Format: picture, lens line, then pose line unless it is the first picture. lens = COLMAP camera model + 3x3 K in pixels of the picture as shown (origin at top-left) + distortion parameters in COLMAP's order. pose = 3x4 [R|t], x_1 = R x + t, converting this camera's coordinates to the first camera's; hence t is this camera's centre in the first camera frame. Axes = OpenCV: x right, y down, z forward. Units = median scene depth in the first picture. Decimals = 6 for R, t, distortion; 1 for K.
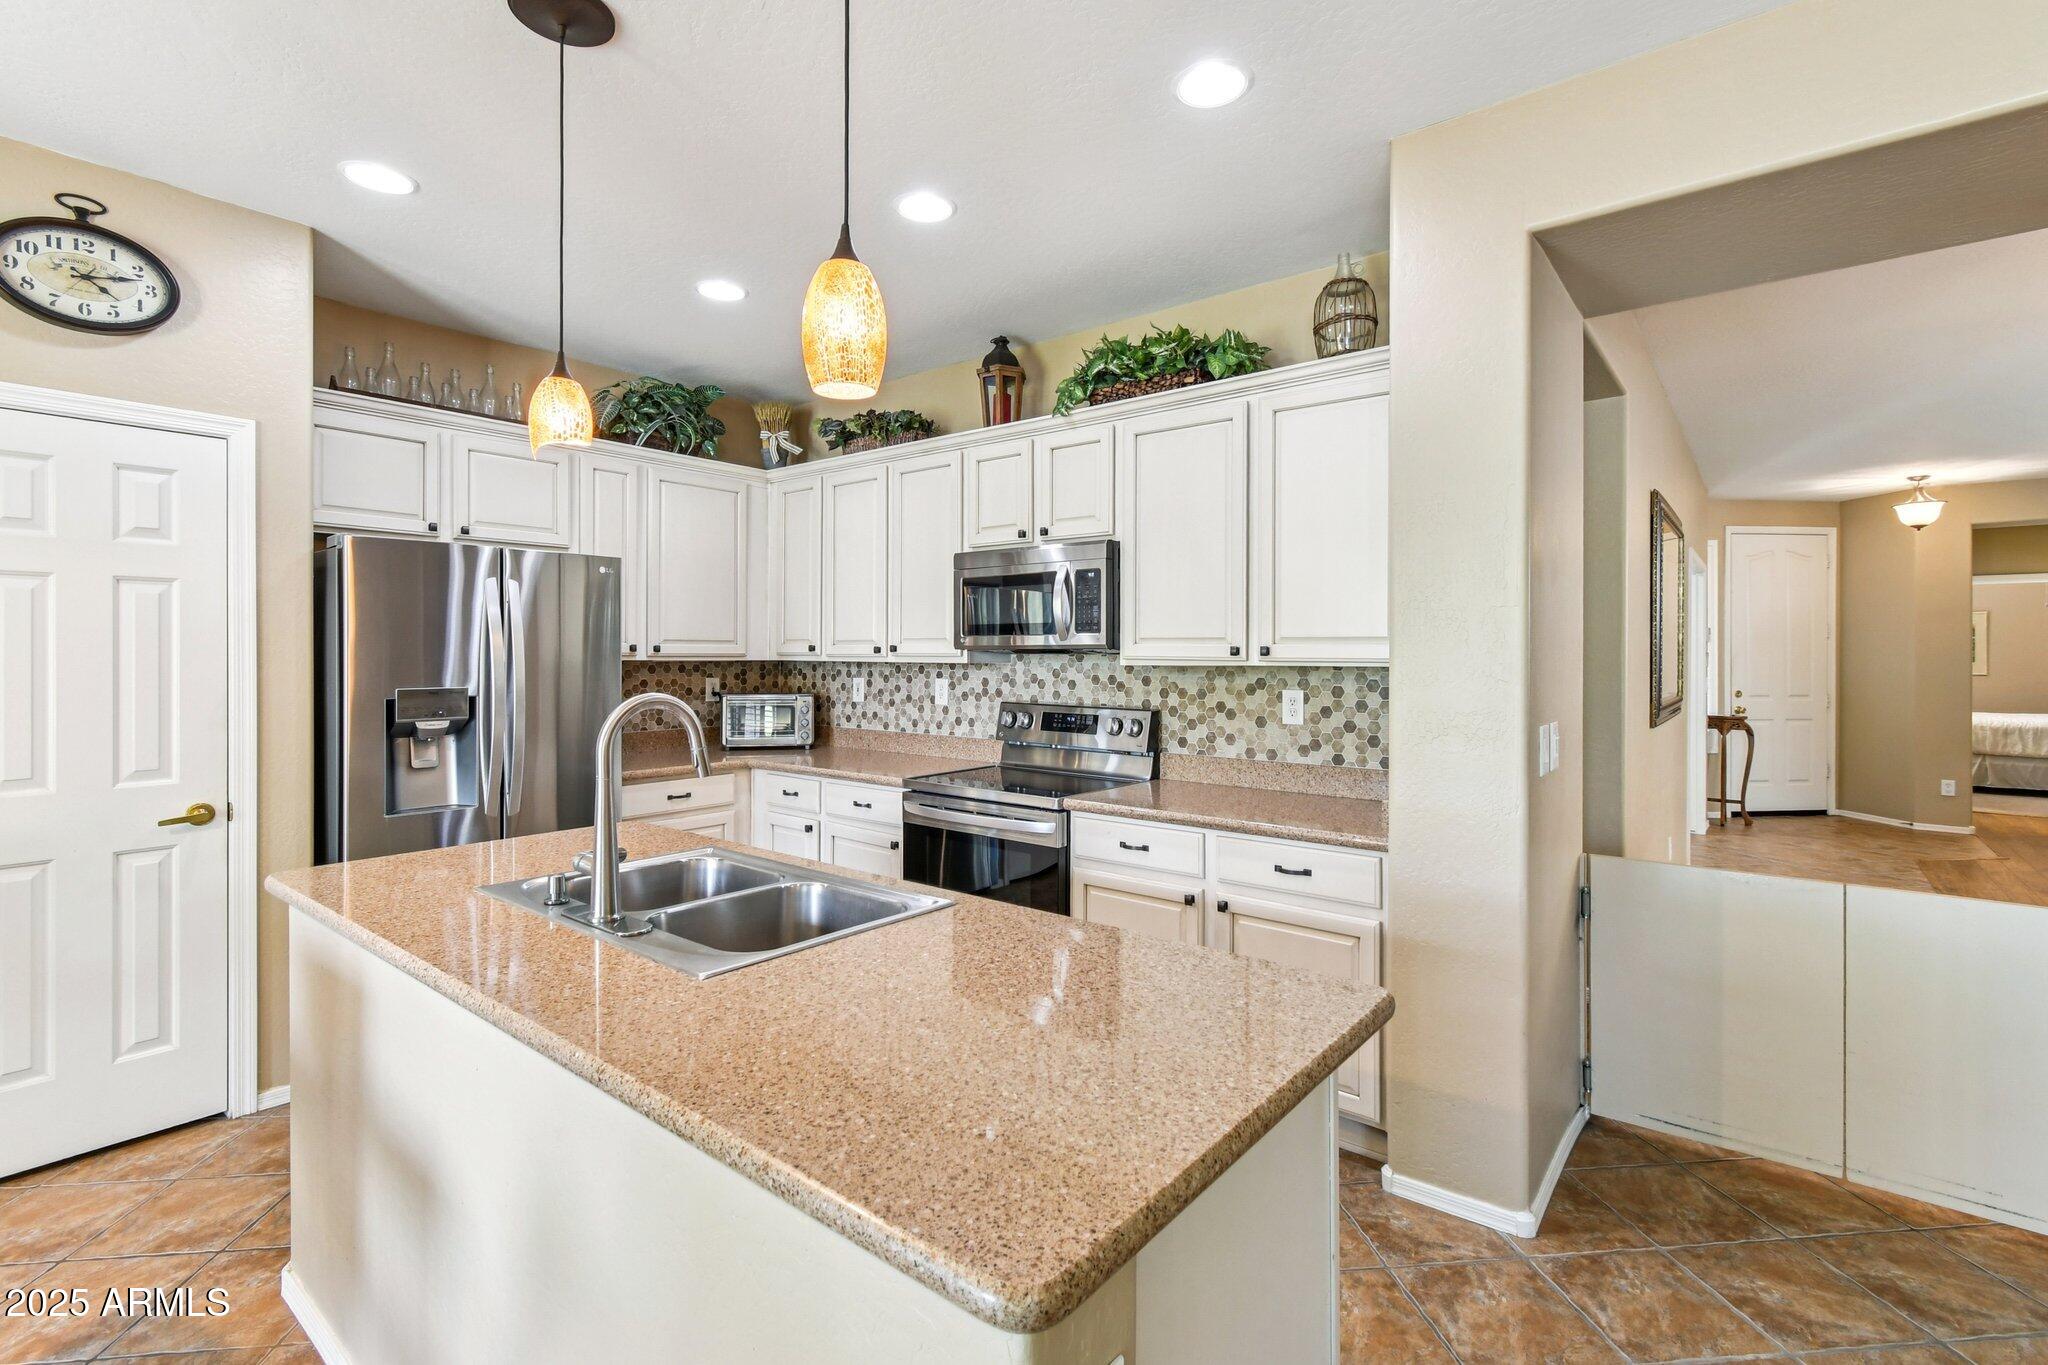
lens RADIAL K [[928.7, 0, 1083.5], [0, 928.7, 666.5], [0, 0, 1]] dist [0.008150, -0.001589]
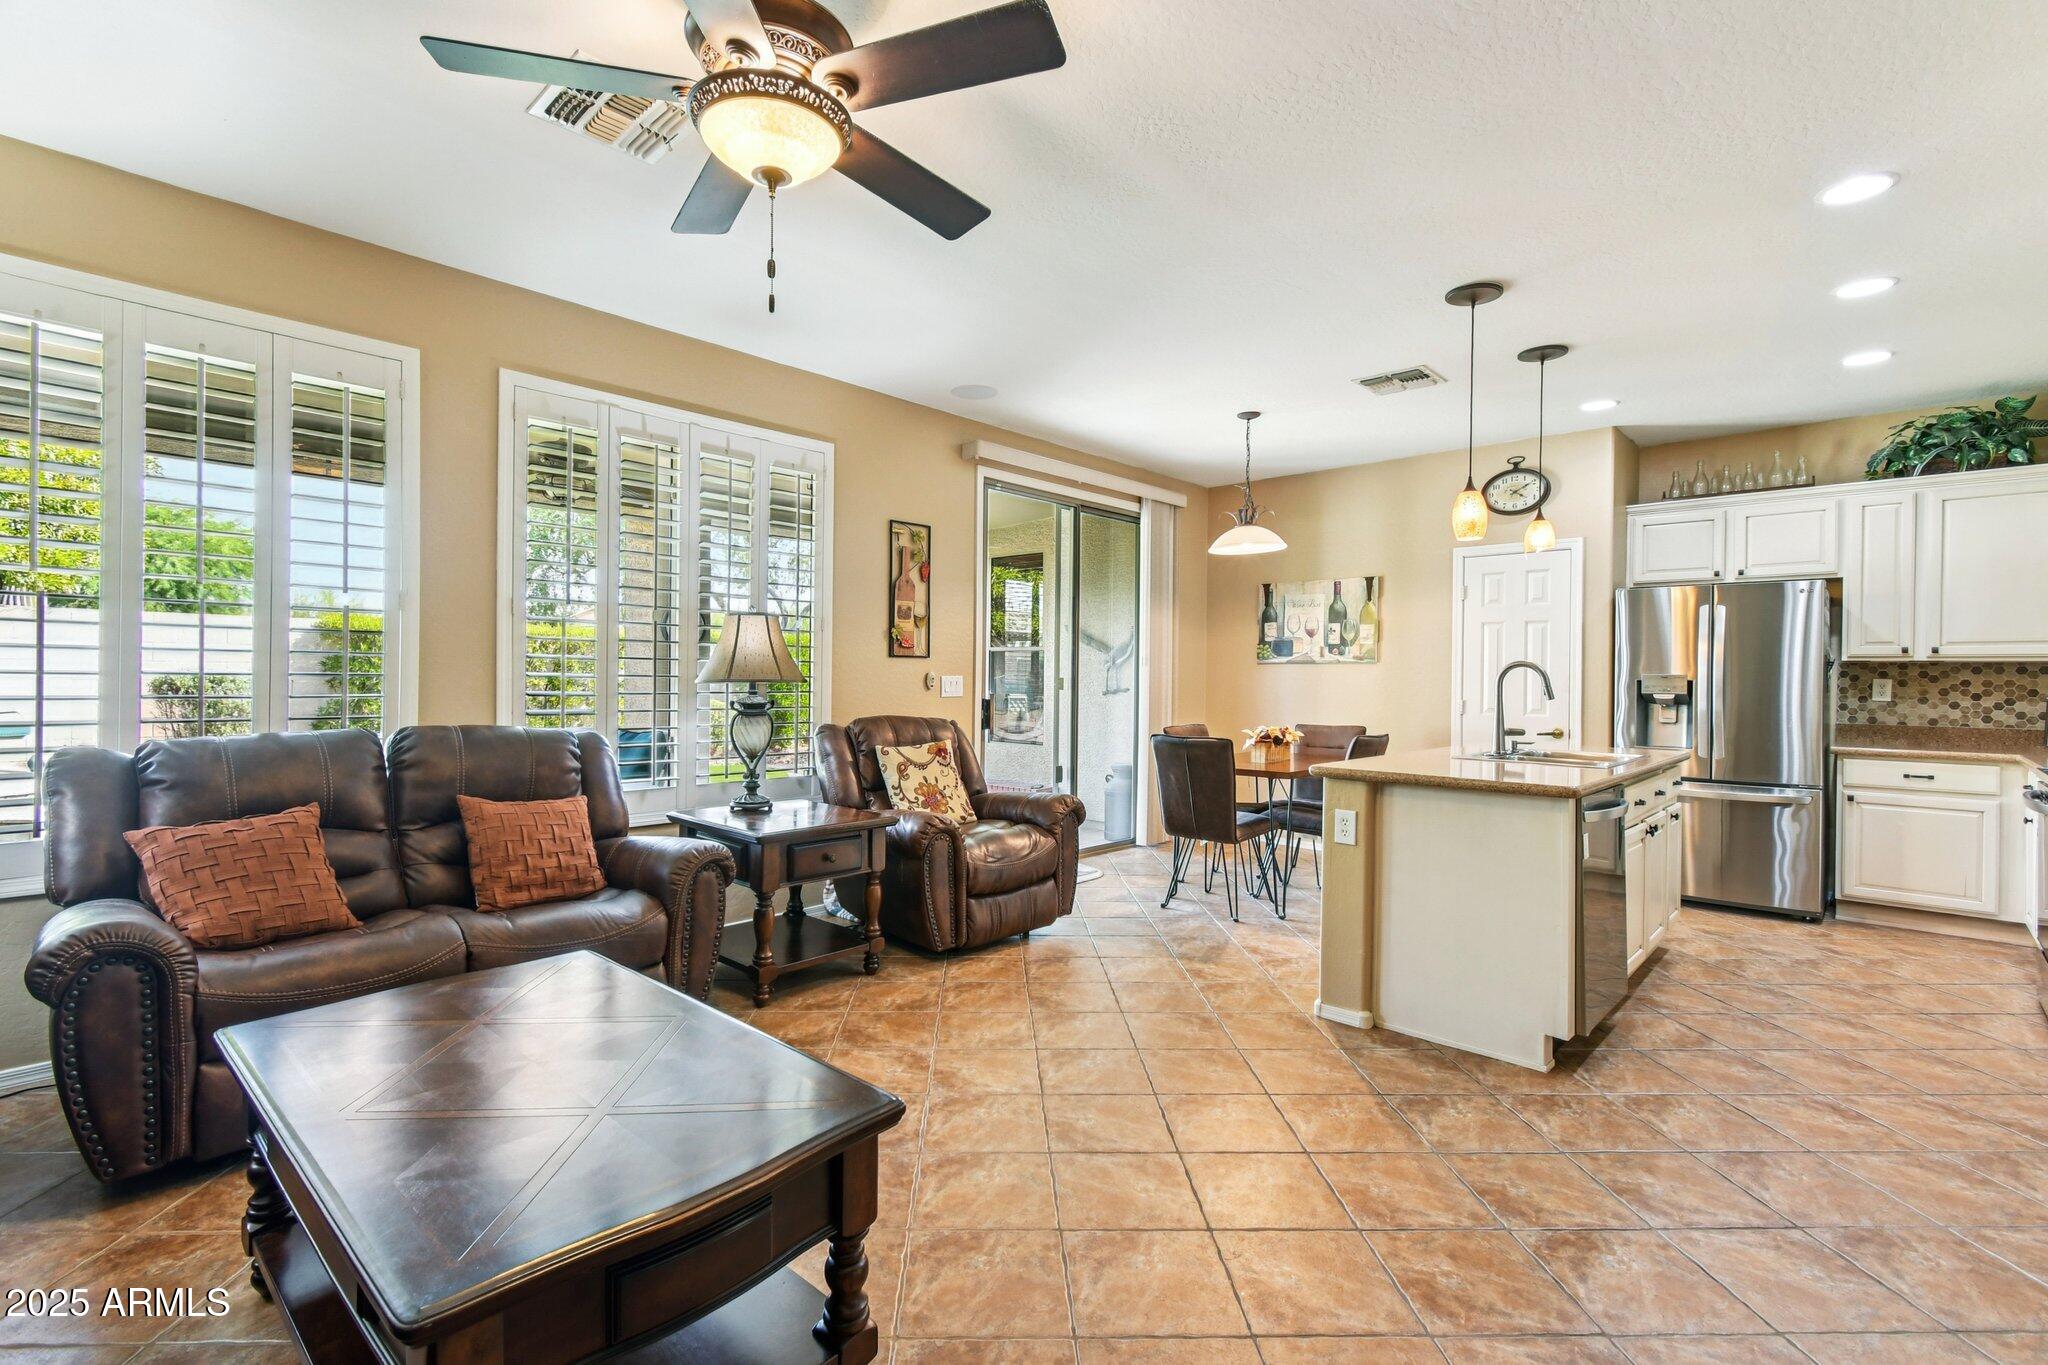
lens RADIAL K [[928.7, 0, 973.6], [0, 928.7, 676.8], [0, 0, 1]] dist [0.008150, -0.001589]
pose [[-0.113297, -0.006003, -0.993543, 0.862743], [-0.025543, 0.999669, -0.003127, 0.050484], [0.993233, 0.025024, -0.113413, -0.032586]]
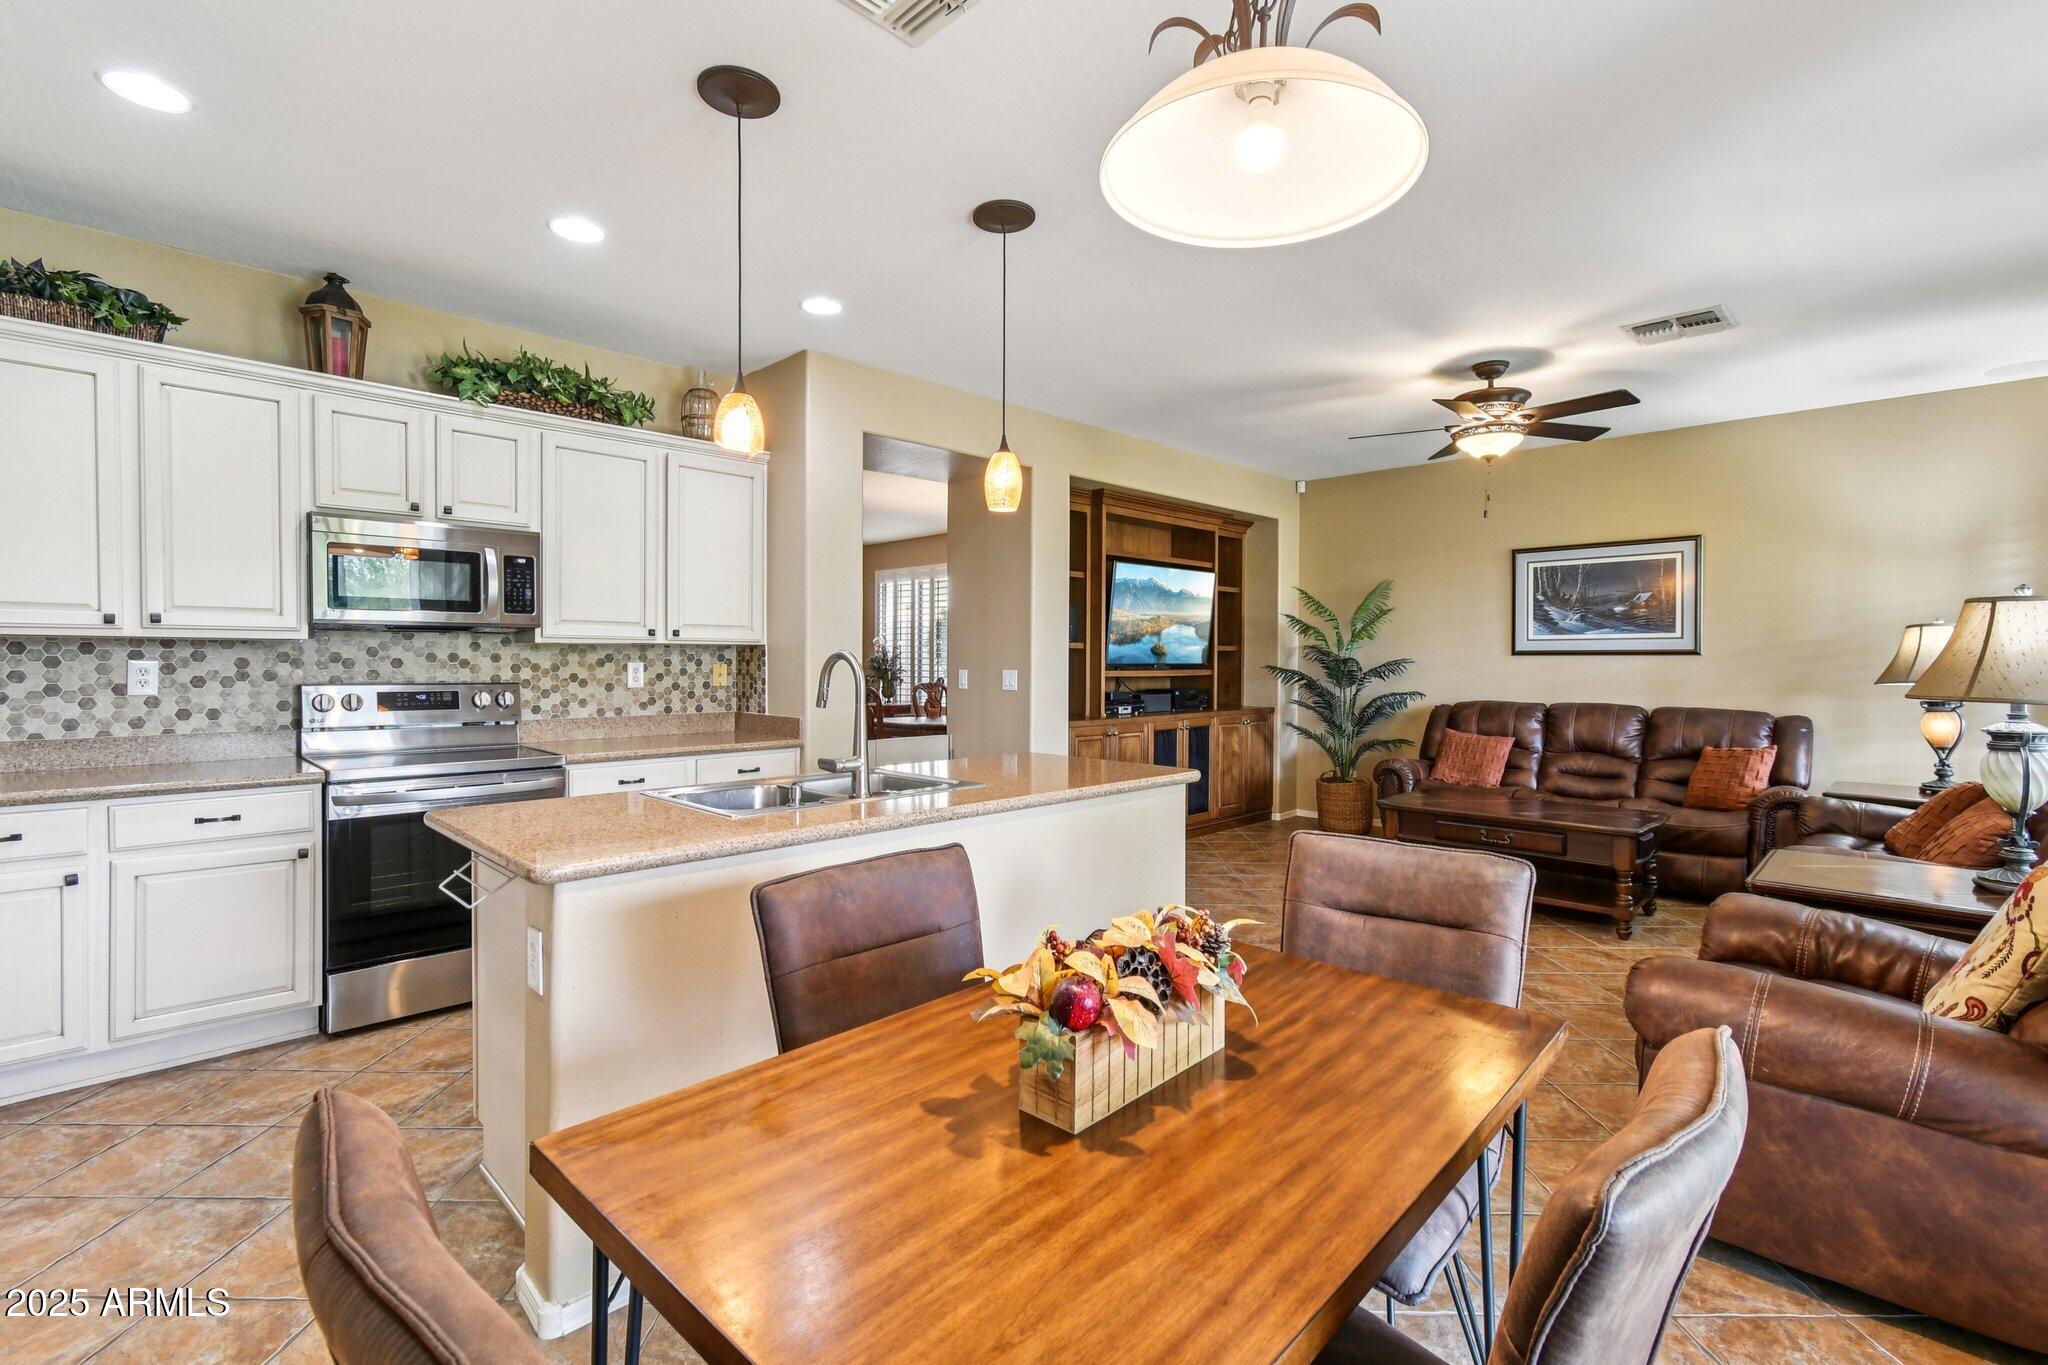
lens RADIAL K [[928.7, 0, 1013.8], [0, 928.7, 668.9], [0, 0, 1]] dist [0.008150, -0.001589]
pose [[0.119438, -0.016277, 0.992708, -0.997552], [0.008492, 0.999846, 0.015373, 0.017716], [-0.992805, 0.006594, 0.119558, 0.269343]]
